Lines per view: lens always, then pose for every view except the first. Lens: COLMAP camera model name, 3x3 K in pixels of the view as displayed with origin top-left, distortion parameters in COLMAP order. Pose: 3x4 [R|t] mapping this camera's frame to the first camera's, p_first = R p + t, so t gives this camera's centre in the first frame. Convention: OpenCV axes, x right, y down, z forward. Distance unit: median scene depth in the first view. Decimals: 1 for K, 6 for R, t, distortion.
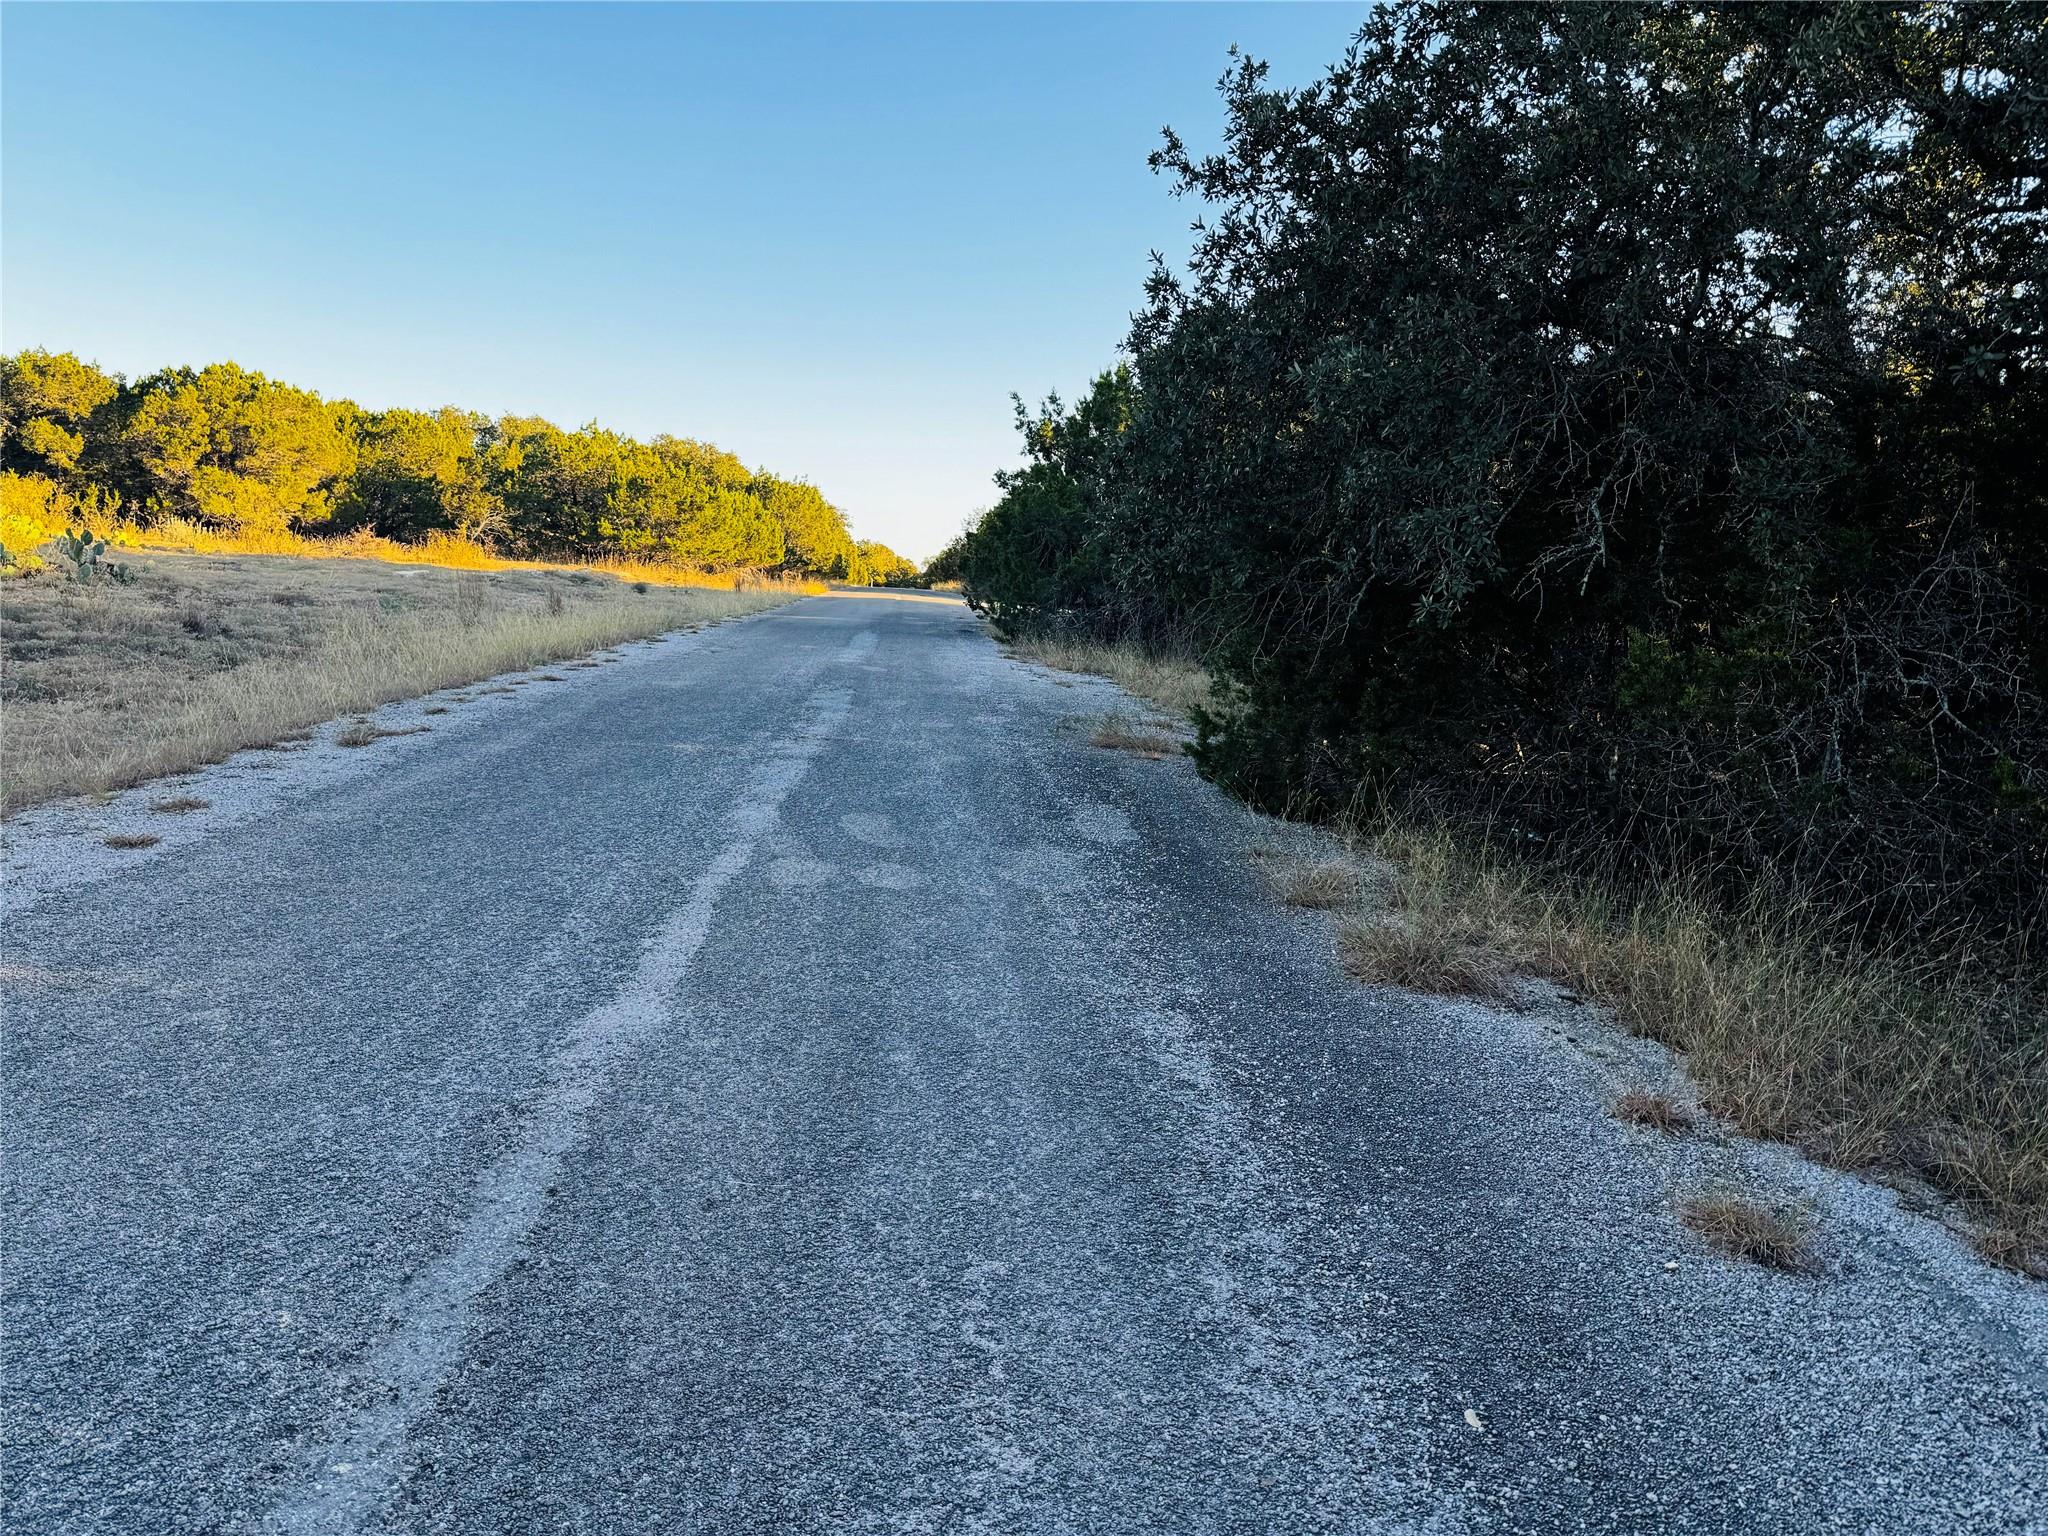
lens RADIAL K [[1436.8, 0, 1023.6], [0, 1436.8, 767.7], [0, 0, 1]] dist [0.002838, 0.001233]
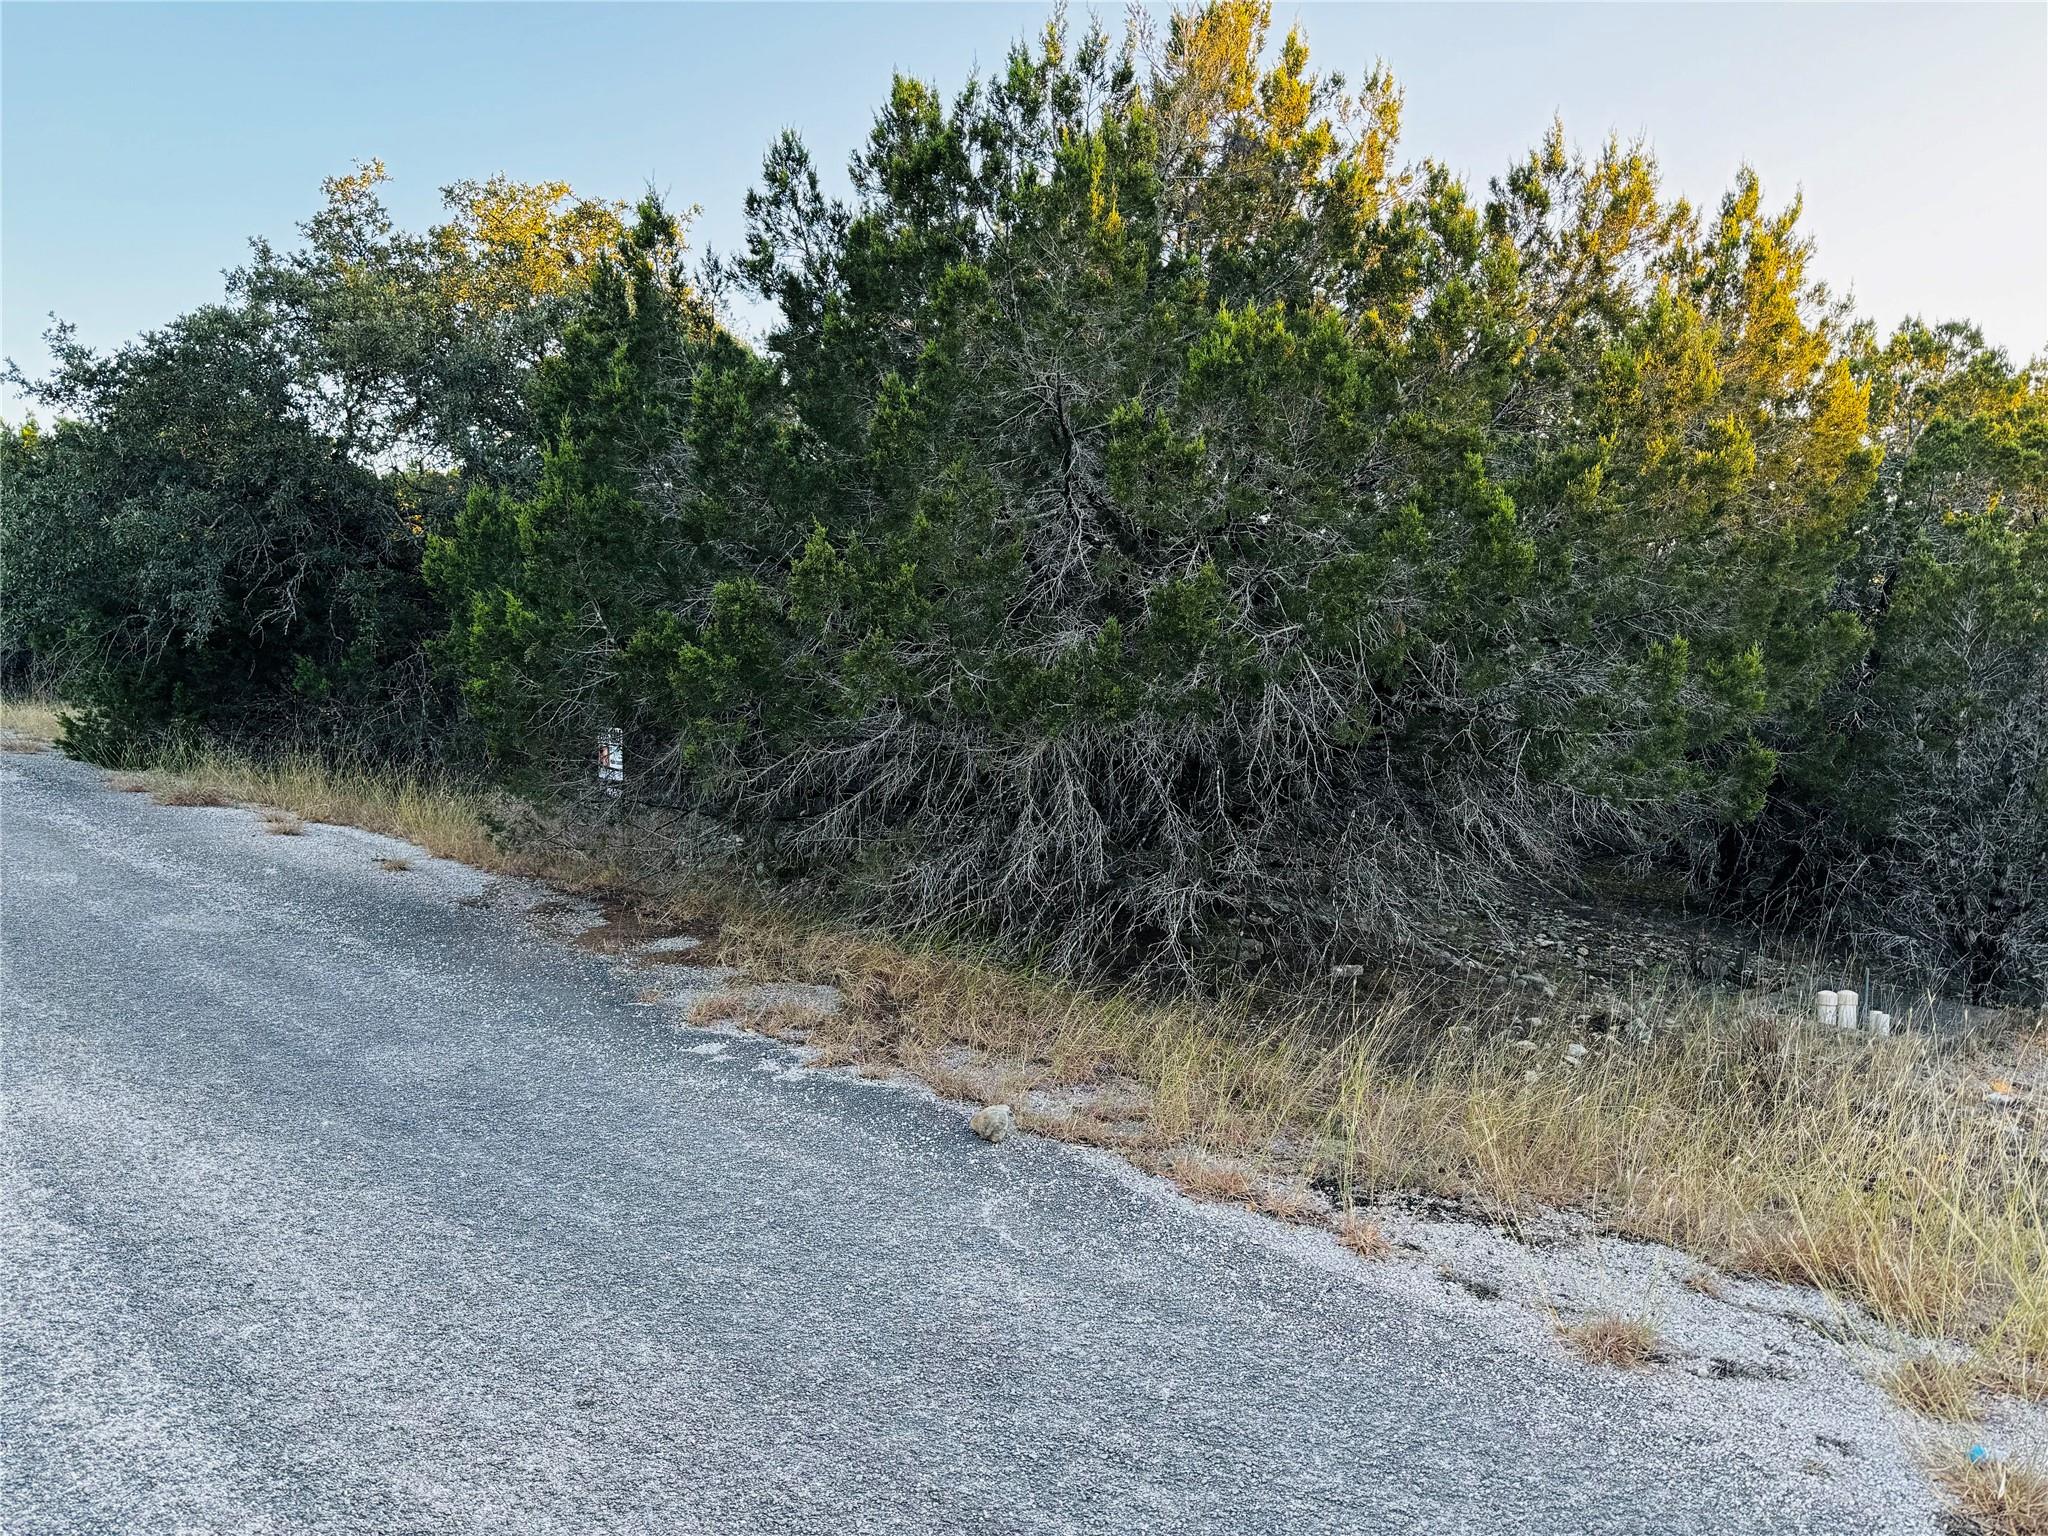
lens RADIAL K [[1436.8, 0, 995.9], [0, 1436.8, 799.1], [0, 0, 1]] dist [0.002838, 0.001233]
pose [[0.768226, -0.072688, 0.636039, -0.119308], [0.087578, 0.996125, 0.008060, 0.152206], [-0.634160, 0.049511, 0.771615, -0.987728]]
